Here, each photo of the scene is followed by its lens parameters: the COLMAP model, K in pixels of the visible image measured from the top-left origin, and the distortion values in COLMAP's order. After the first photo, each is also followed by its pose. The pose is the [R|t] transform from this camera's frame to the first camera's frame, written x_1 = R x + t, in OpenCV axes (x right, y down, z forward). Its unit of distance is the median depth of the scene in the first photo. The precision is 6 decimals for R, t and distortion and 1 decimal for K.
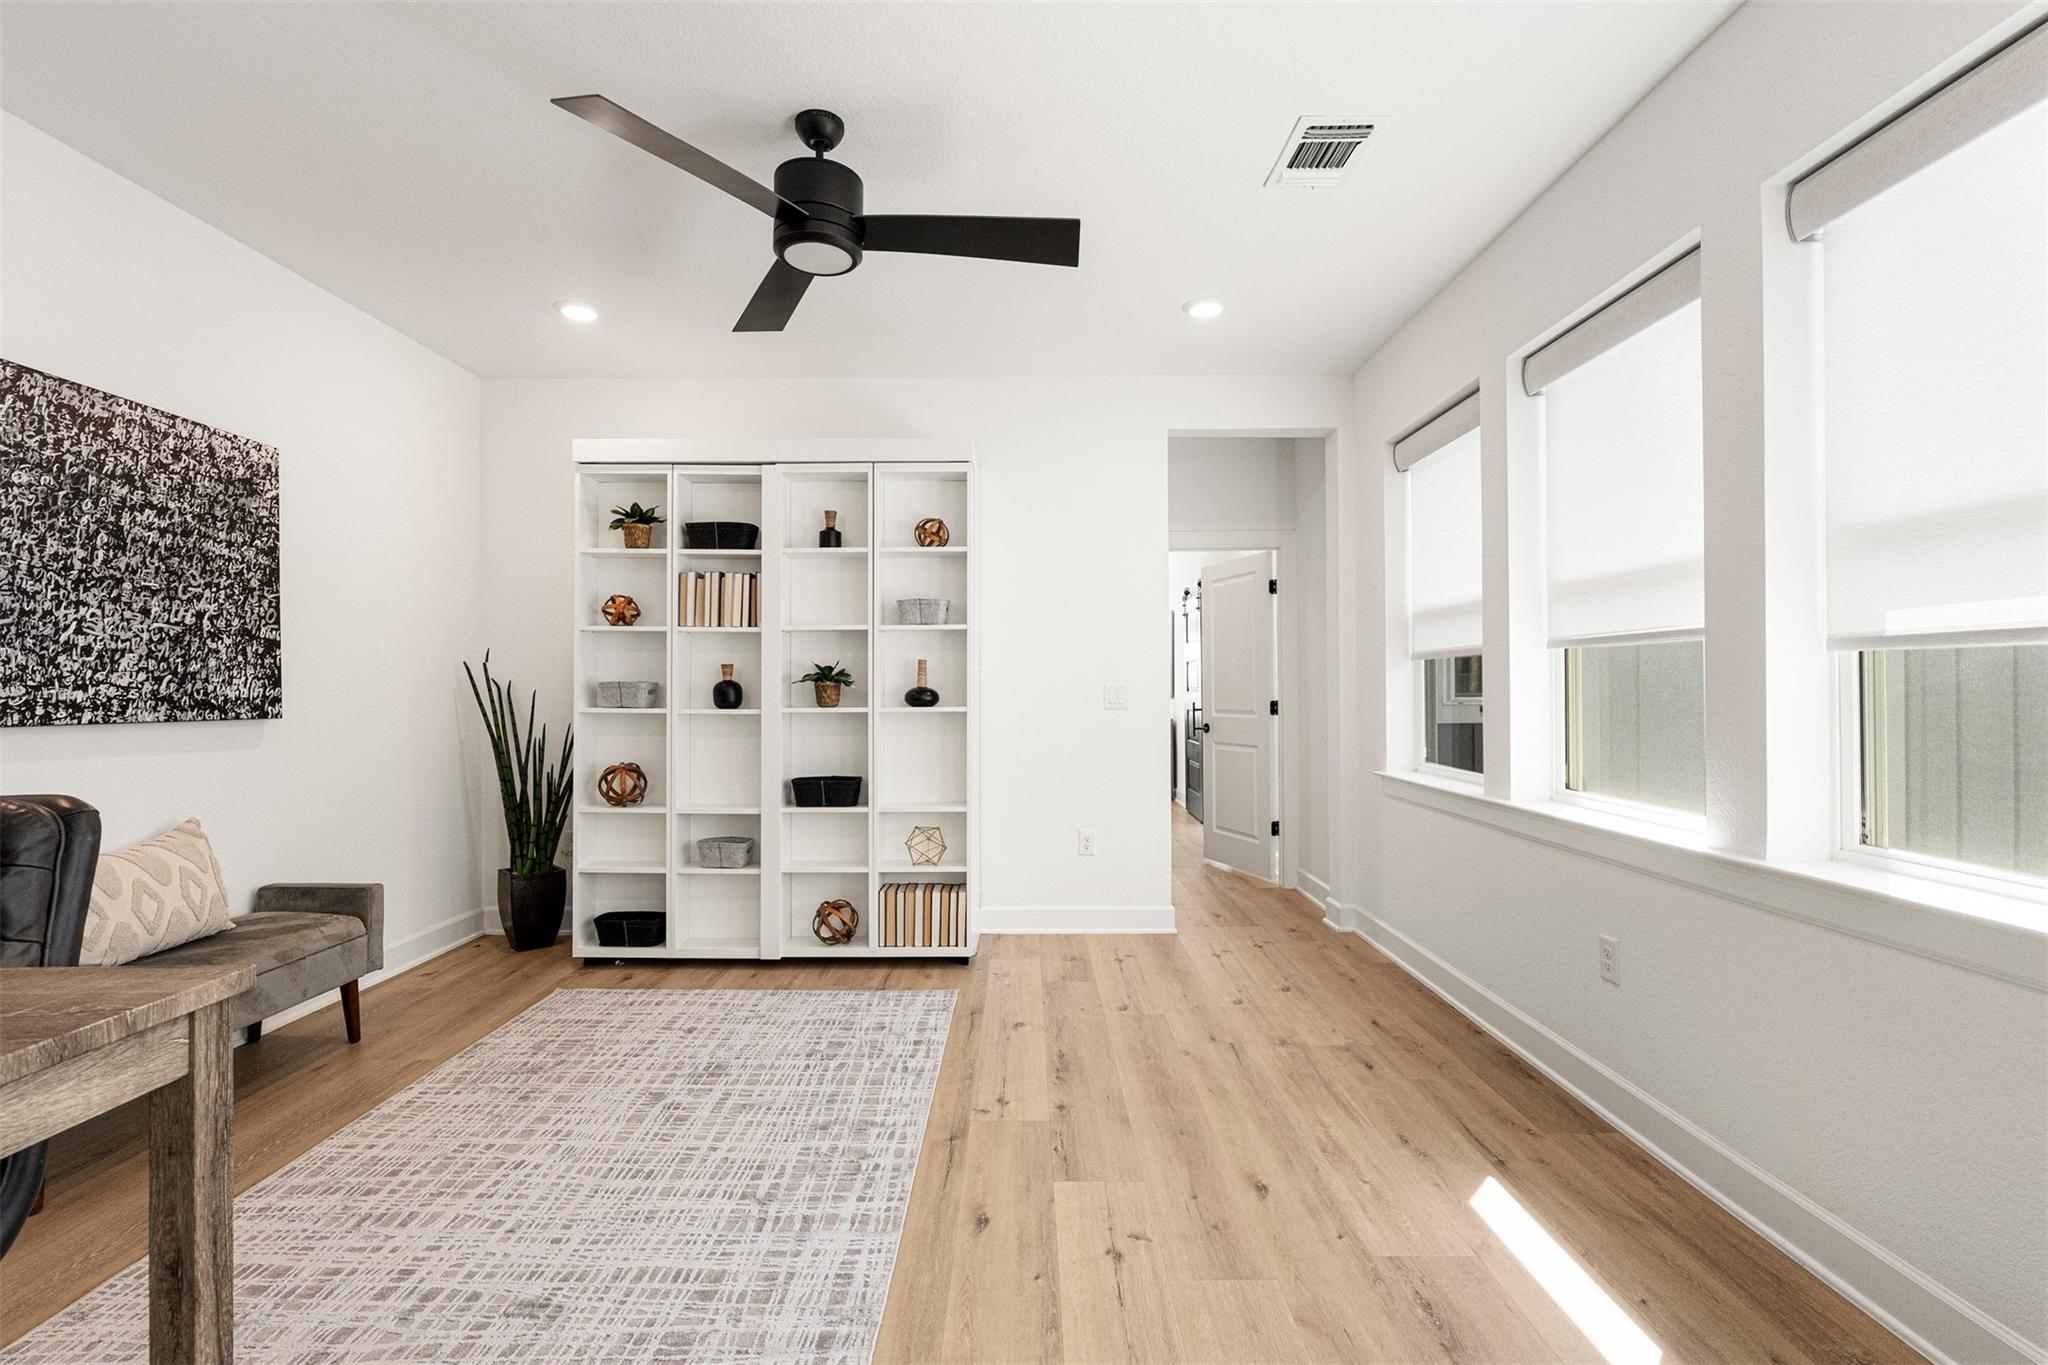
lens RADIAL K [[921.2, 0, 1025.1], [0, 921.2, 678.5], [0, 0, 1]] dist [-0.003028, -0.000115]
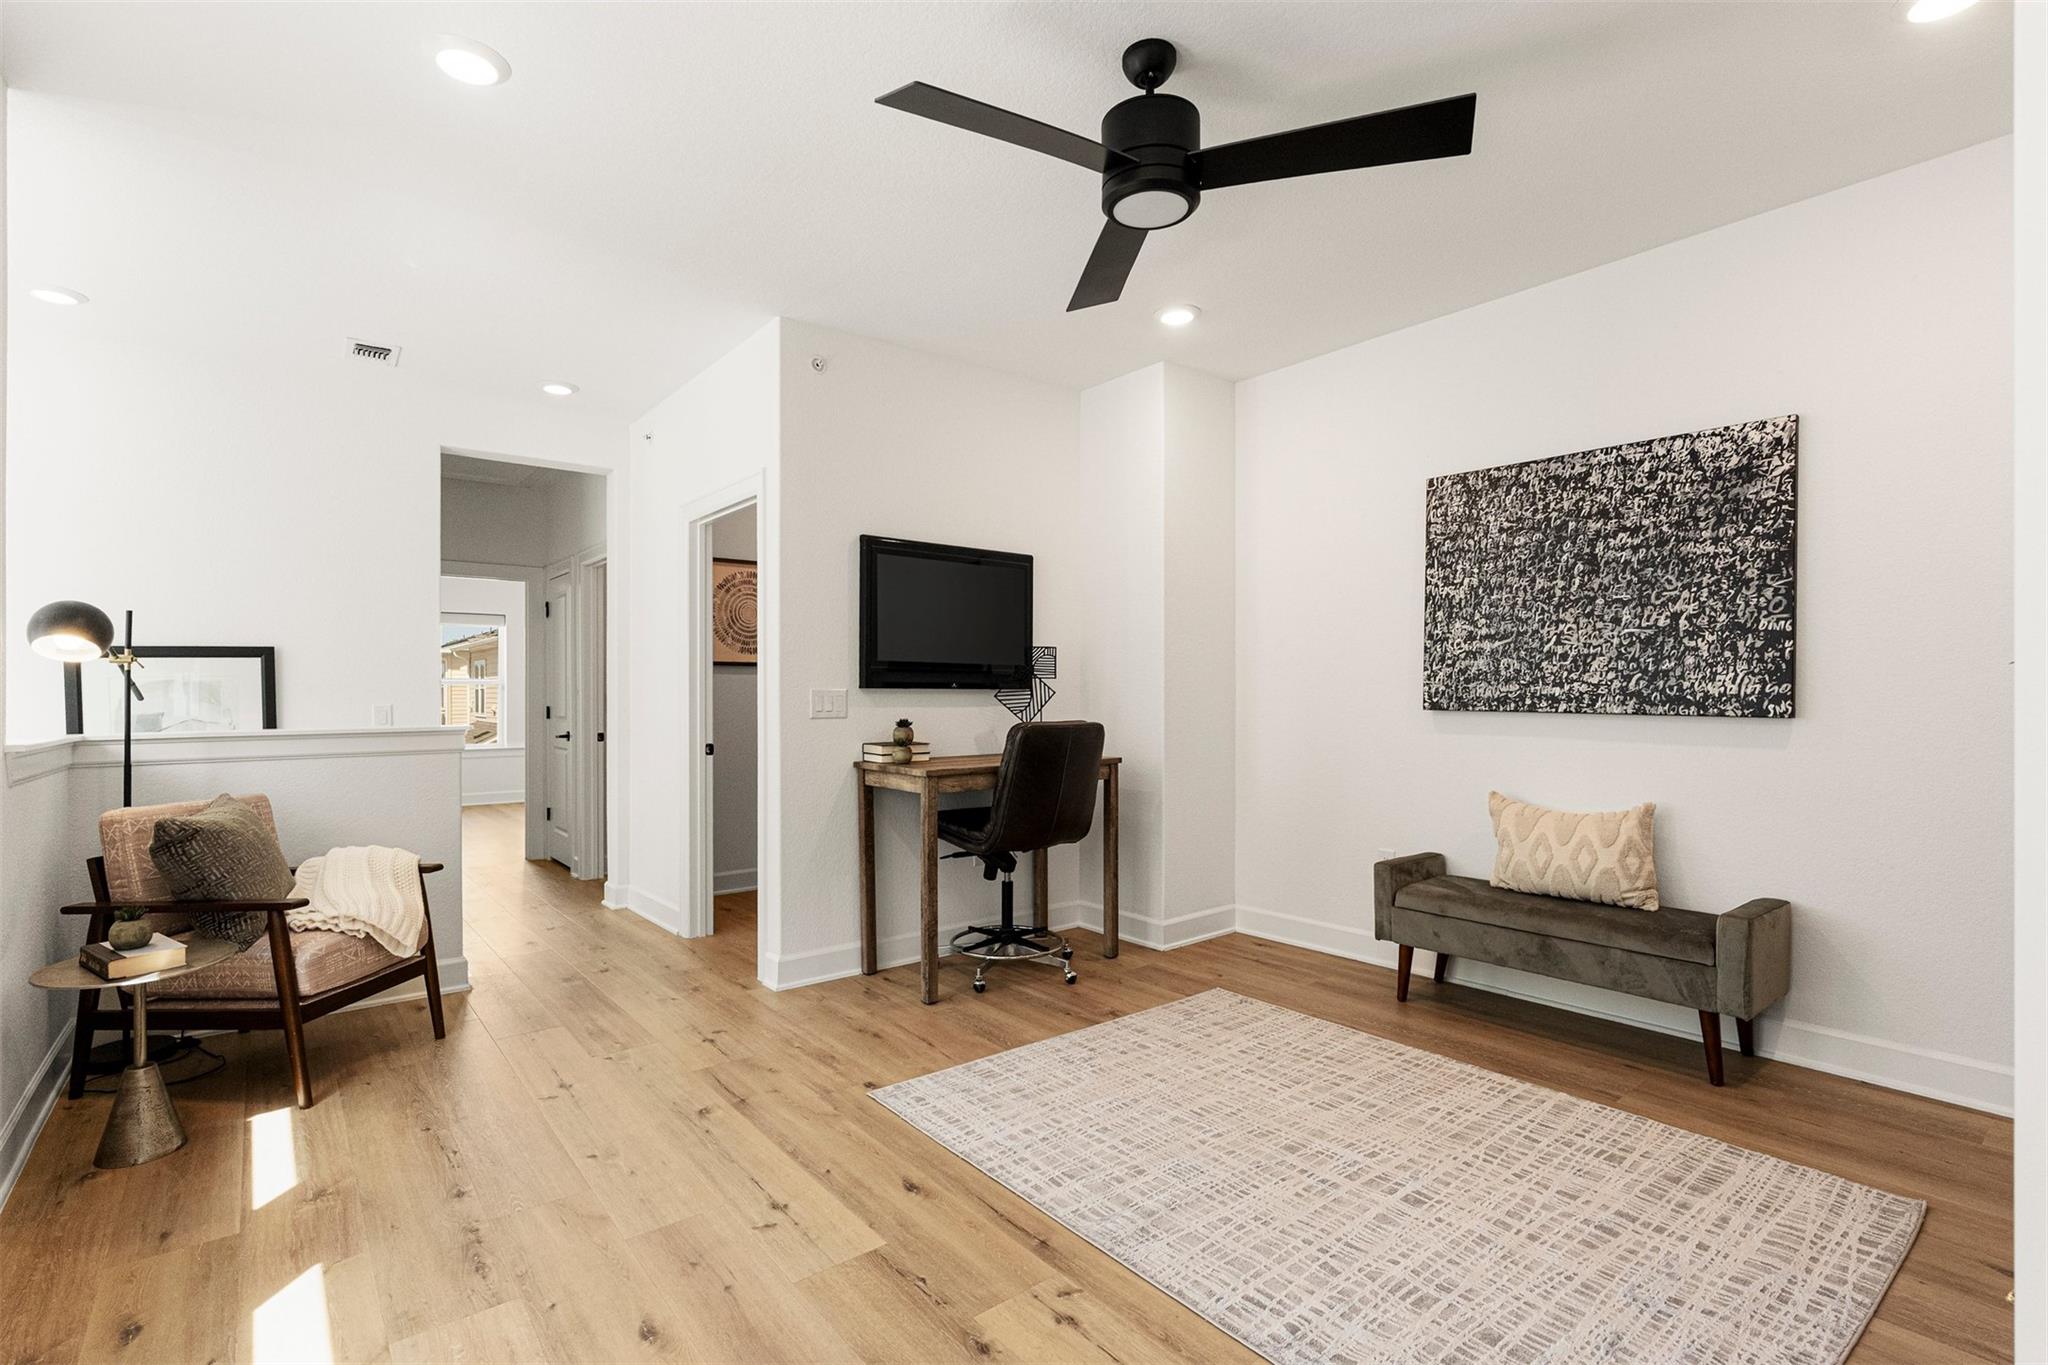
lens RADIAL K [[948.1, 0, 1017.3], [0, 948.1, 685.8], [0, 0, 1]] dist [-0.001615, 0.000655]
pose [[-0.781657, 0.004867, -0.623690, 0.398027], [0.013551, 0.999866, -0.009181, 0.011797], [0.623561, -0.015628, -0.781618, 1.427107]]
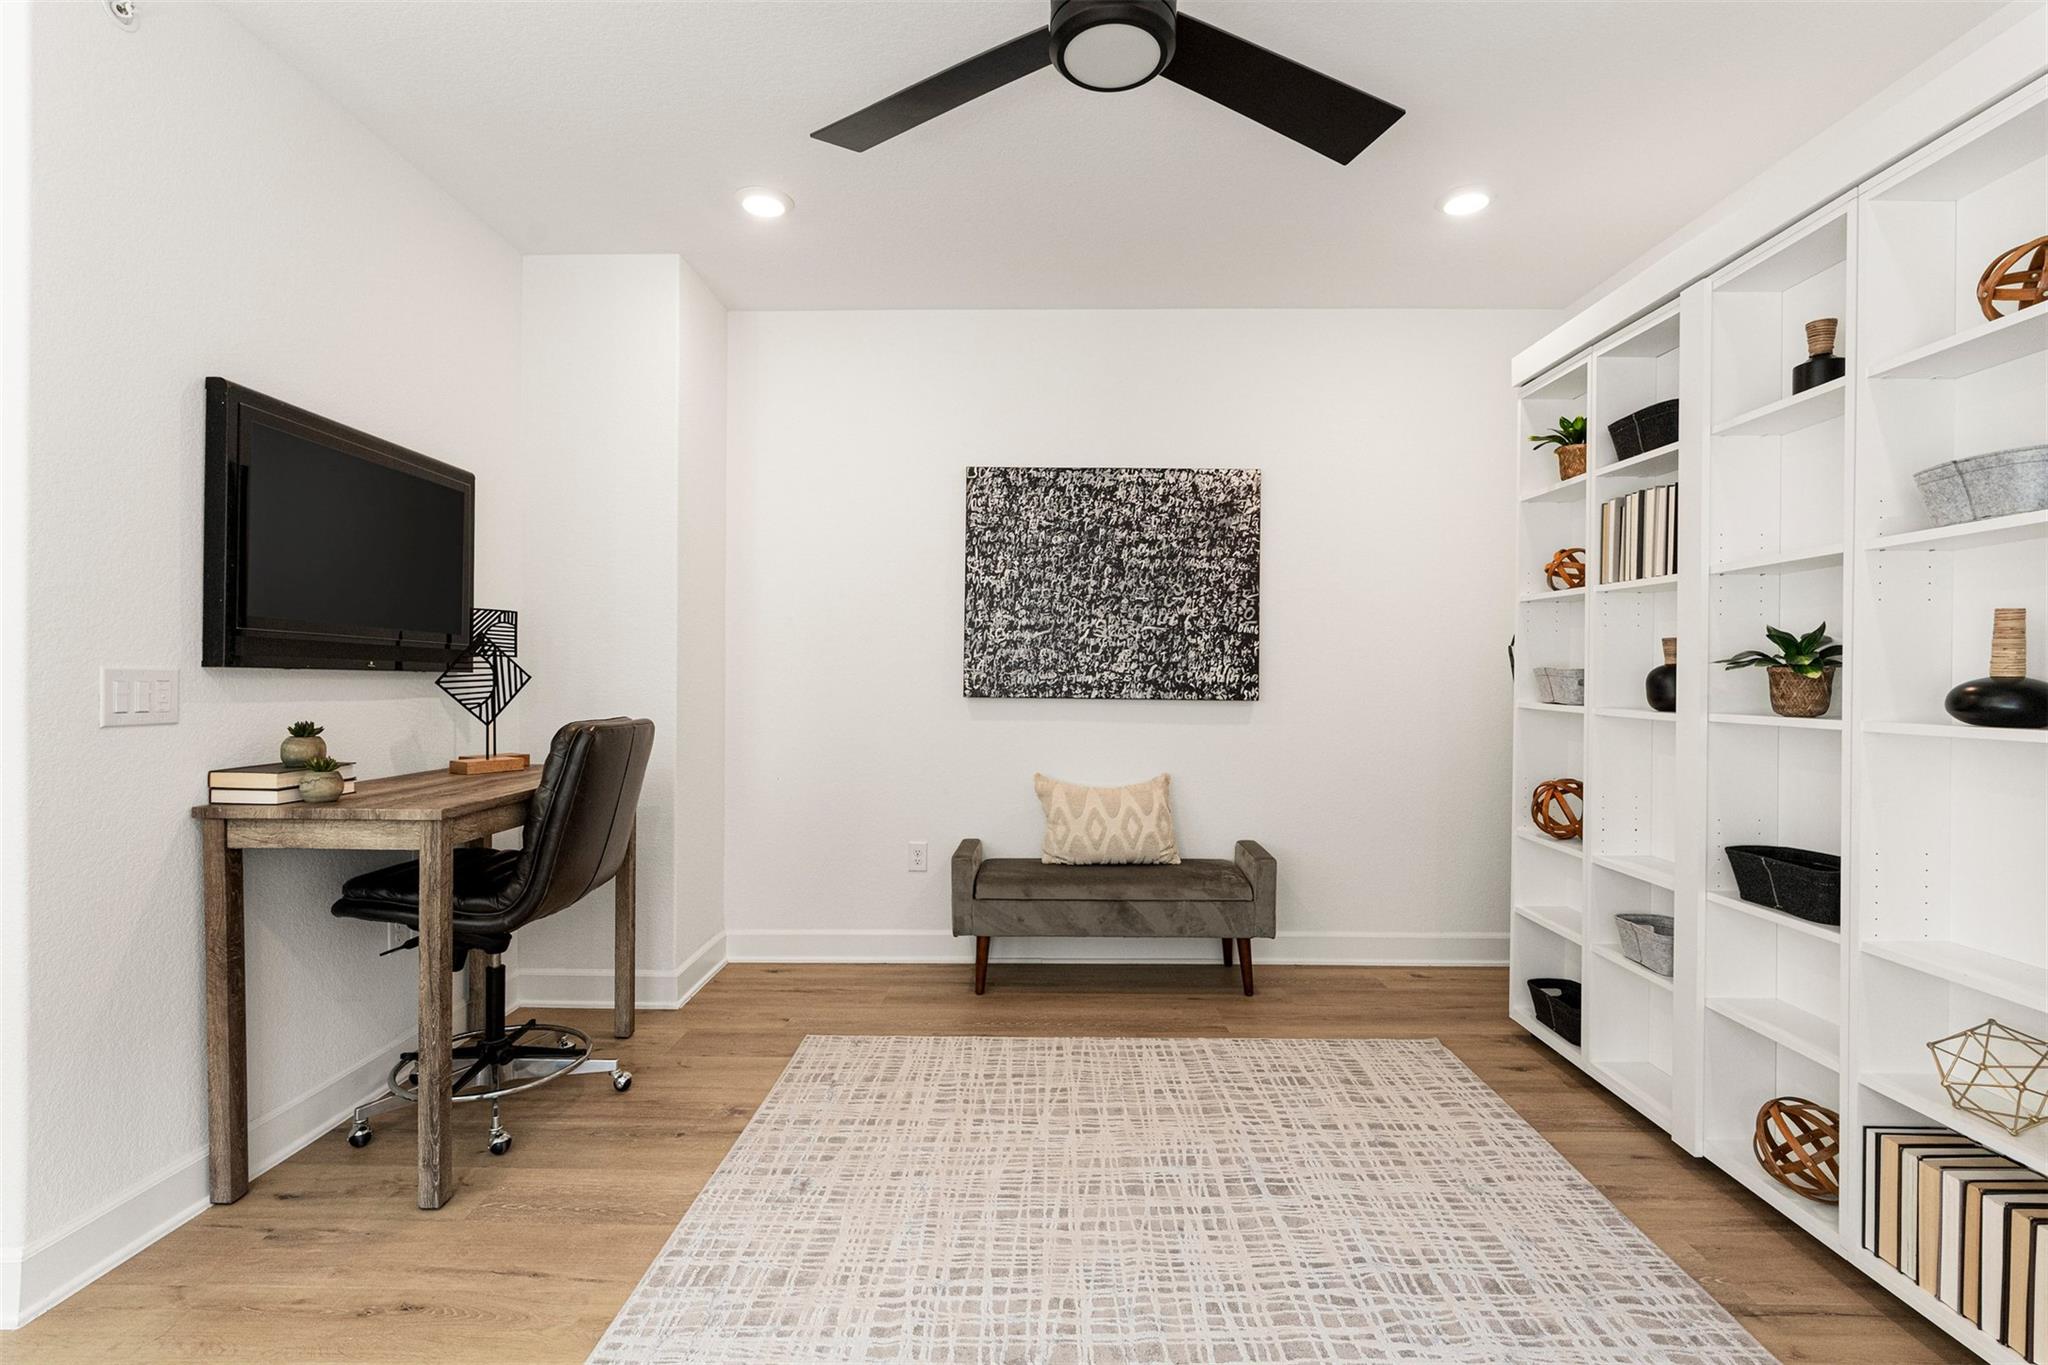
lens RADIAL K [[921.2, 0, 1025.1], [0, 921.2, 678.5], [0, 0, 1]] dist [-0.003028, -0.000115]
pose [[-0.012794, 0.006048, -0.999900, 0.413864], [0.005411, 0.999967, 0.005979, 0.007622], [0.999904, -0.005334, -0.012827, 0.821753]]
